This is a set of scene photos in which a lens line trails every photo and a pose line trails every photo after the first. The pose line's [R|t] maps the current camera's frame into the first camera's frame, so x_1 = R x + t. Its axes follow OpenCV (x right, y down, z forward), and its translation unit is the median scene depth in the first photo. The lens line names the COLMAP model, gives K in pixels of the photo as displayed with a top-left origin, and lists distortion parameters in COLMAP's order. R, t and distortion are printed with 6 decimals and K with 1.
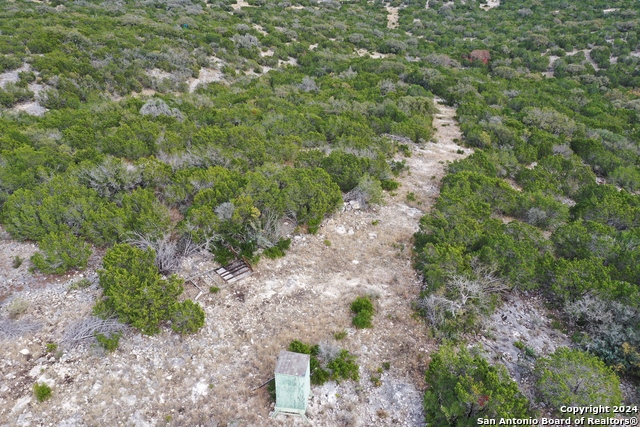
lens RADIAL K [[510.4, 0, 320.0], [0, 510.4, 213.5], [0, 0, 1]] dist [0.018440, 0.008586]
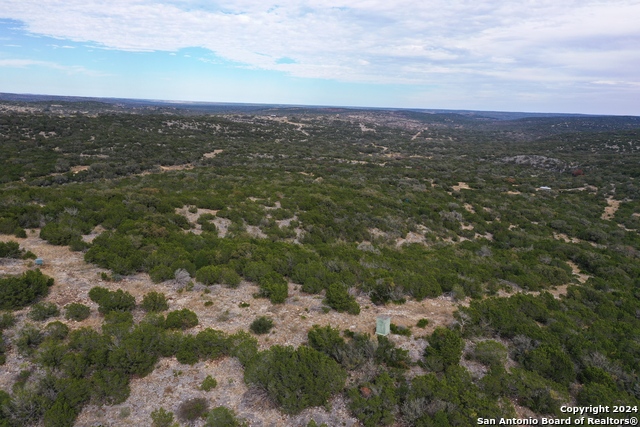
lens RADIAL K [[510.4, 0, 320.0], [0, 510.4, 213.5], [0, 0, 1]] dist [0.018440, 0.008586]
pose [[0.905650, 0.098123, -0.412518, 0.091205], [-0.224529, 0.936247, -0.270237, 0.072877], [0.359702, 0.337362, 0.869943, -0.223871]]
